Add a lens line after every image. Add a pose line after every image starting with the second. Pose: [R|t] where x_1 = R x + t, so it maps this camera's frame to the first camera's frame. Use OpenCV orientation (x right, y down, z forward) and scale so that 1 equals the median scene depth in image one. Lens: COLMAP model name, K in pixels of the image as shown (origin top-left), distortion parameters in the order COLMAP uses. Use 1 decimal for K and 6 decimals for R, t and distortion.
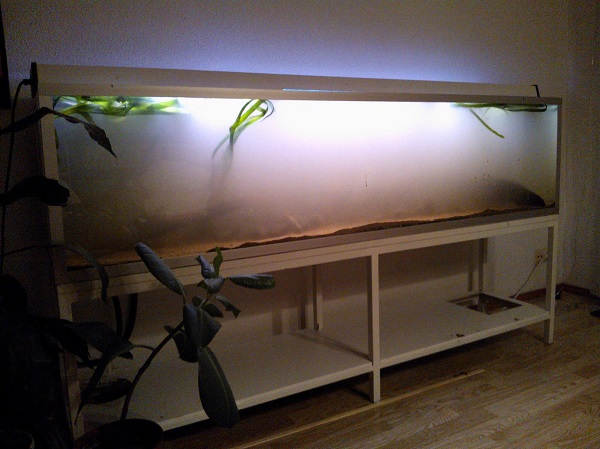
lens RADIAL K [[489.6, 0, 300.0], [0, 489.6, 224.5], [0, 0, 1]] dist [0.000024, -0.003078]
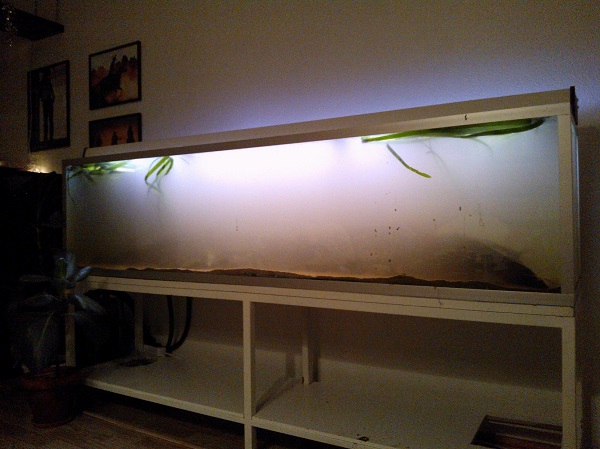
lens RADIAL K [[489.6, 0, 300.0], [0, 489.6, 224.5], [0, 0, 1]] dist [0.000024, -0.003078]
pose [[0.546277, 0.035792, -0.836839, 0.992678], [-0.133197, 0.990086, -0.044602, -0.058905], [0.826946, 0.135829, 0.545628, 0.515402]]
